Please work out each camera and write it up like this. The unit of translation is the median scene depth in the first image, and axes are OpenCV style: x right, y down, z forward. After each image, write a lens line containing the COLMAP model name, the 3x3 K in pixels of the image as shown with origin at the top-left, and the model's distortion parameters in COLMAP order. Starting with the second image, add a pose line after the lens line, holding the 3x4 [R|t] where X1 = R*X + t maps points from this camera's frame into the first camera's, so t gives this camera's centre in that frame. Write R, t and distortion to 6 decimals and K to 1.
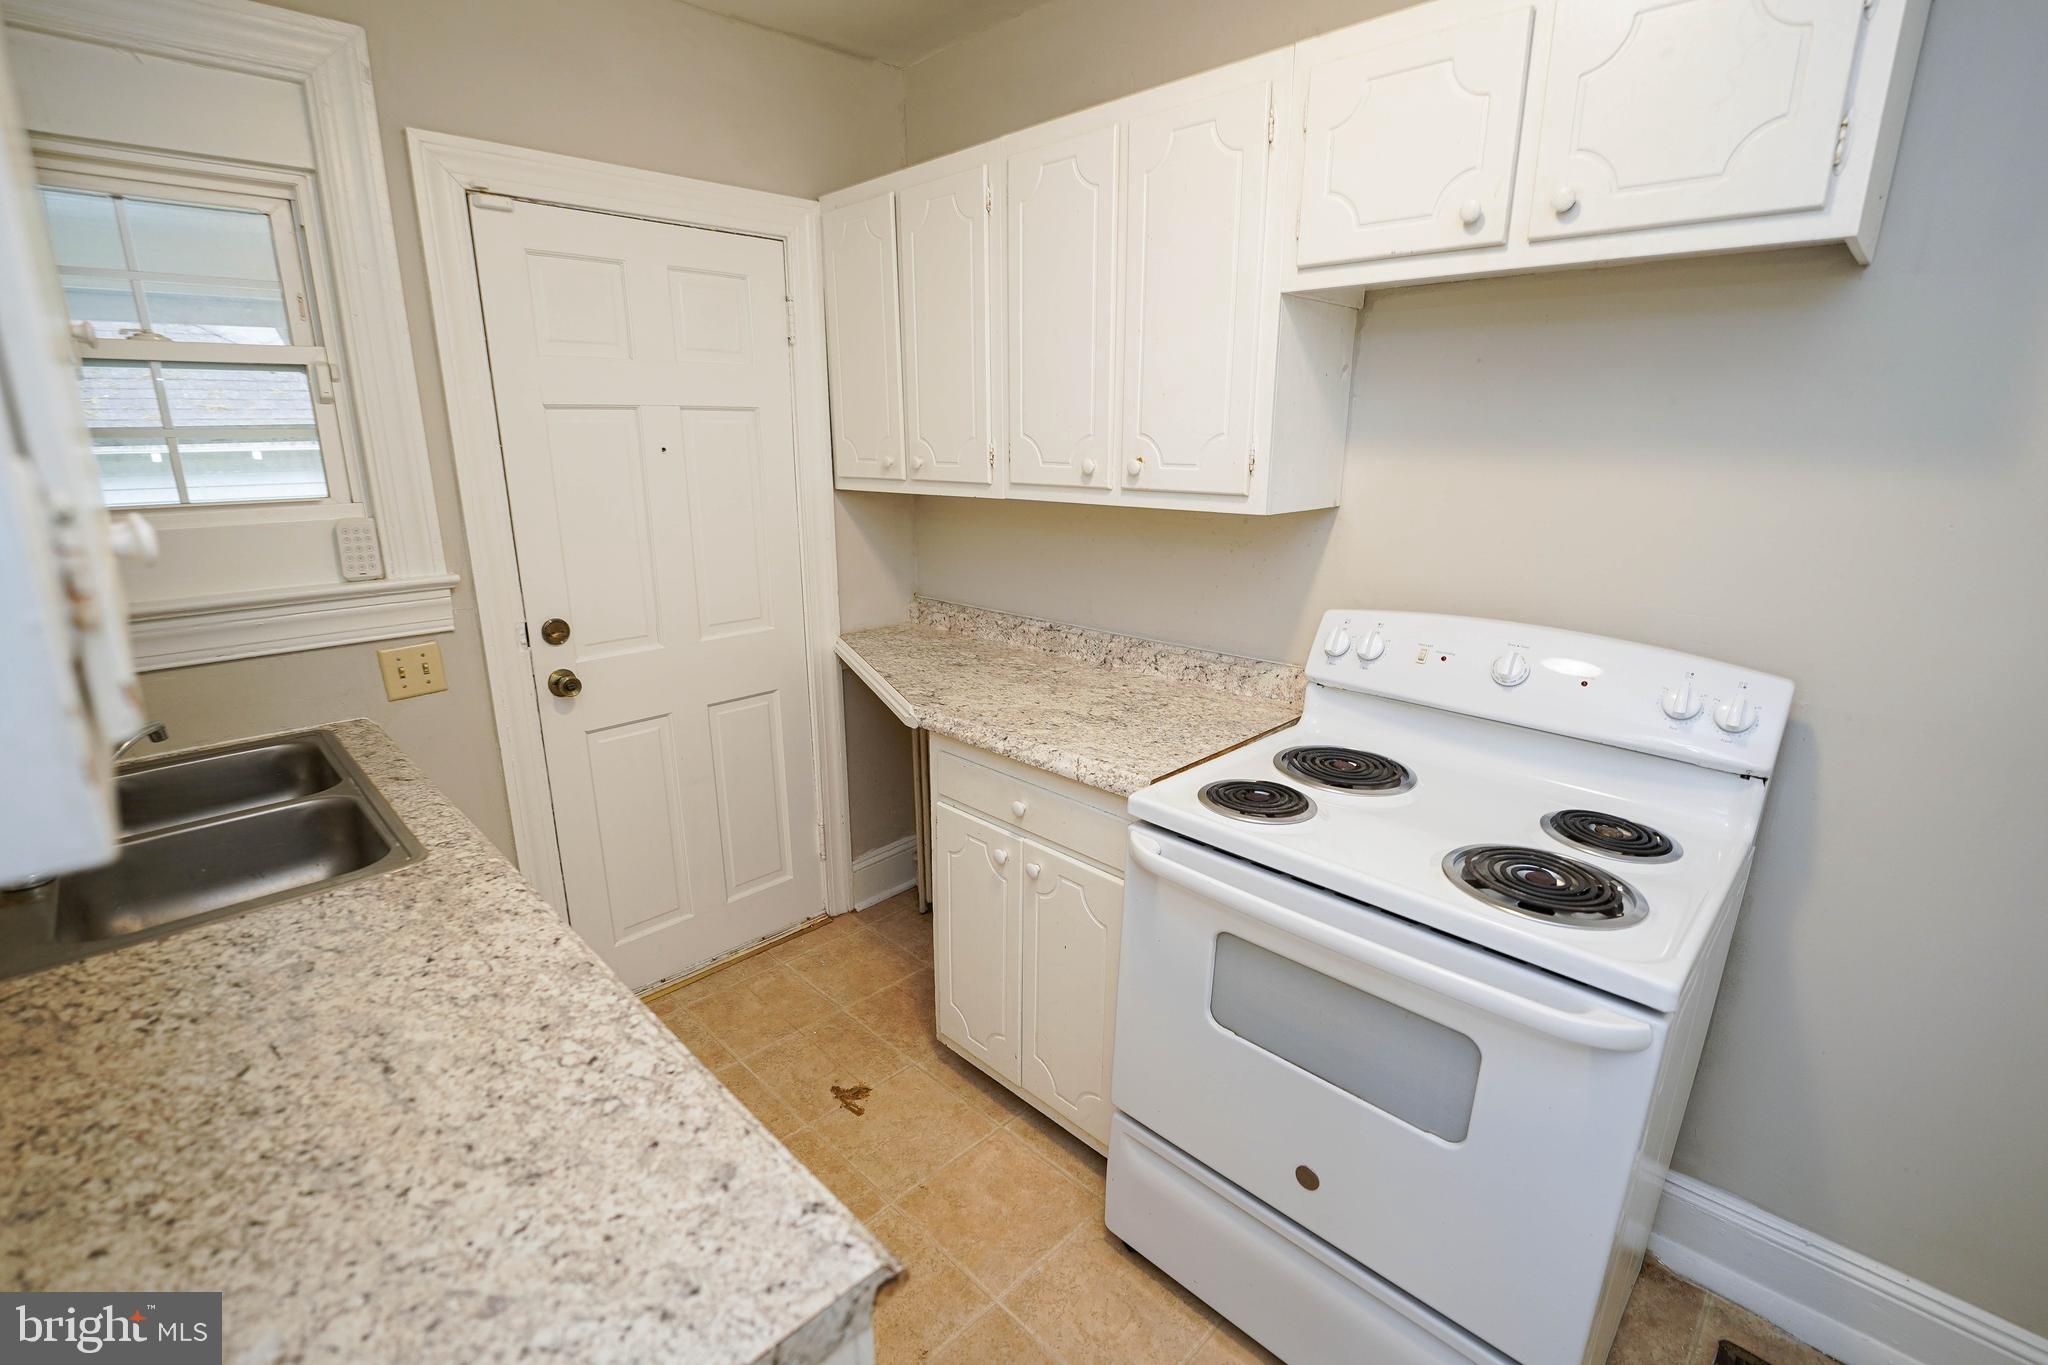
lens RADIAL K [[911.1, 0, 987.7], [0, 911.1, 680.8], [0, 0, 1]] dist [-0.025503, 0.001306]
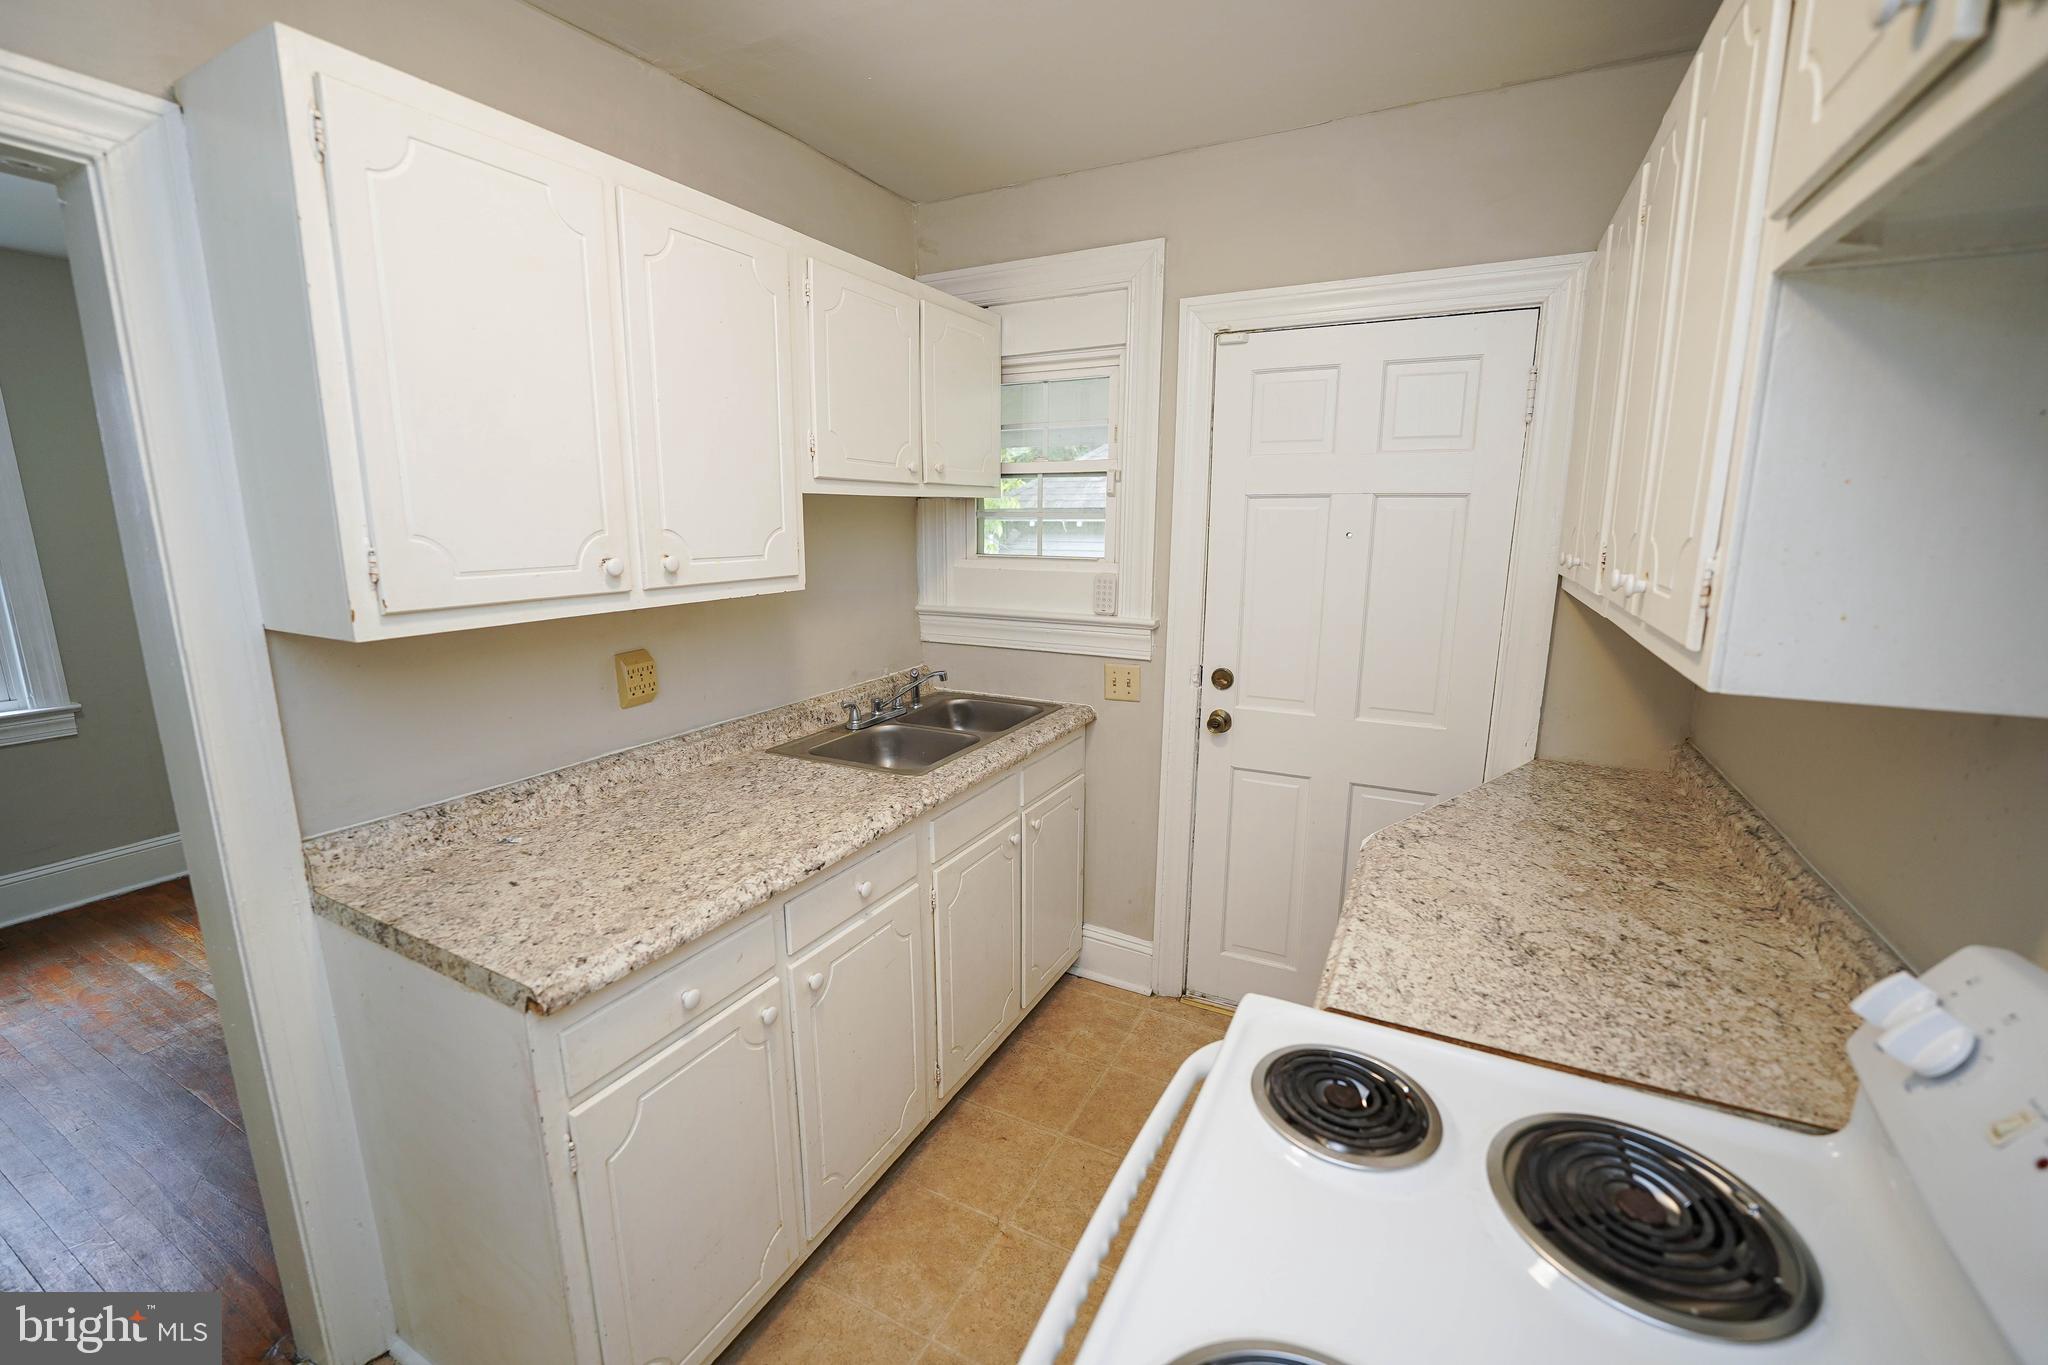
lens RADIAL K [[840.7, 0, 1024.0], [0, 840.7, 682.5], [0, 0, 1]] dist [-0.022055, 0.000126]
pose [[0.317396, 0.191611, -0.928733, 0.878491], [-0.247468, 0.962174, 0.113937, -0.201685], [0.915434, 0.193668, 0.352808, 0.648616]]
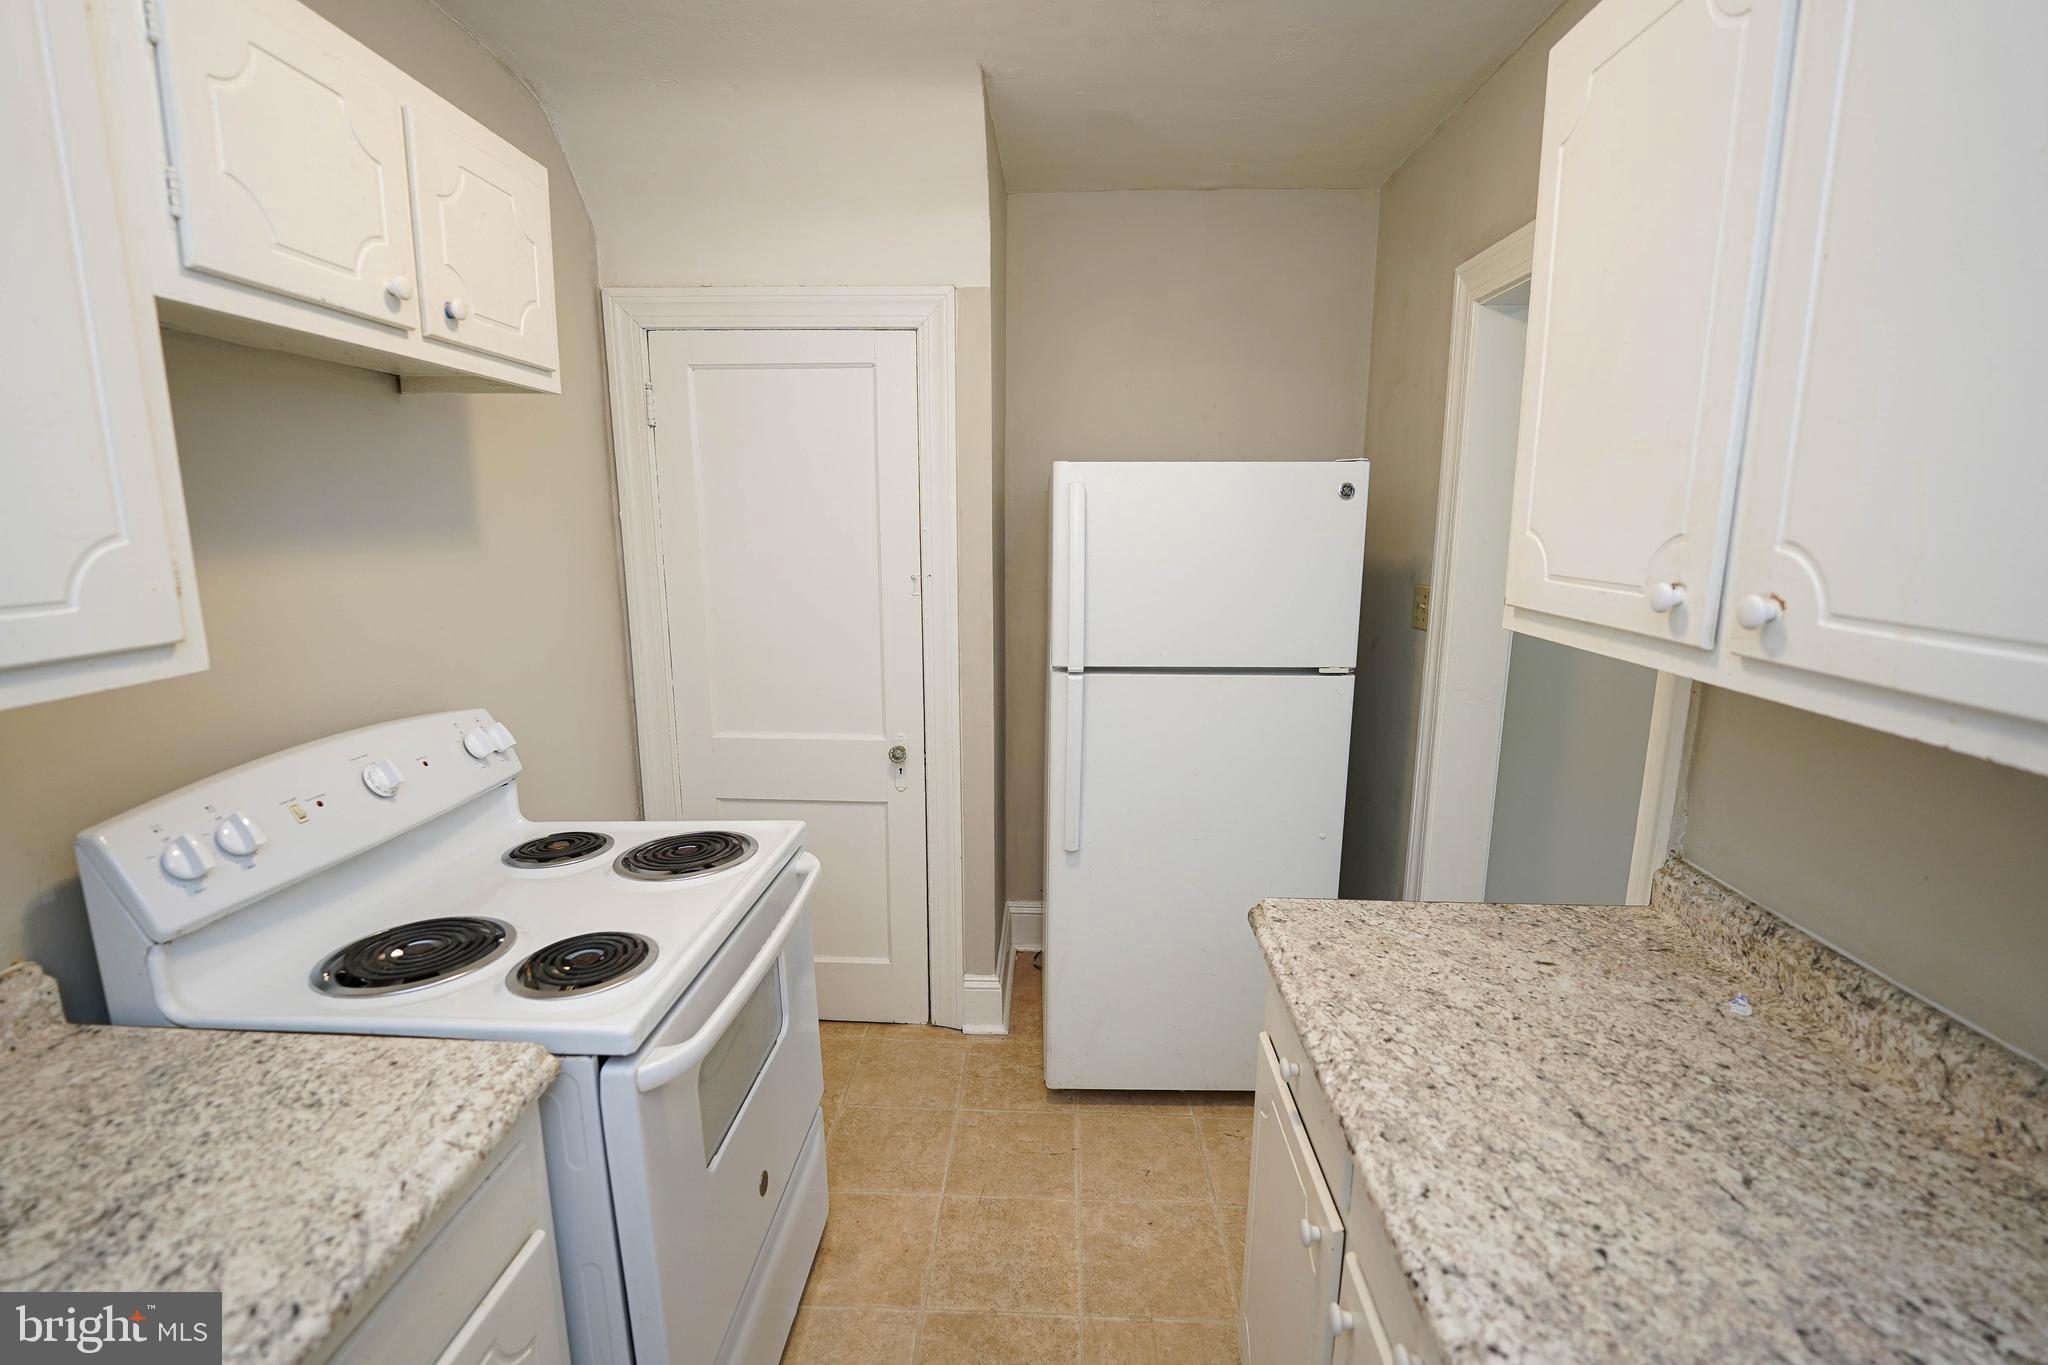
lens RADIAL K [[895.8, 0, 1014.3], [0, 895.8, 690.1], [0, 0, 1]] dist [-0.021300, 0.004307]
pose [[-0.684423, -0.140027, 0.715512, -0.640748], [0.193461, 0.911324, 0.363403, -0.388146], [-0.702949, 0.387145, -0.596641, 1.366979]]
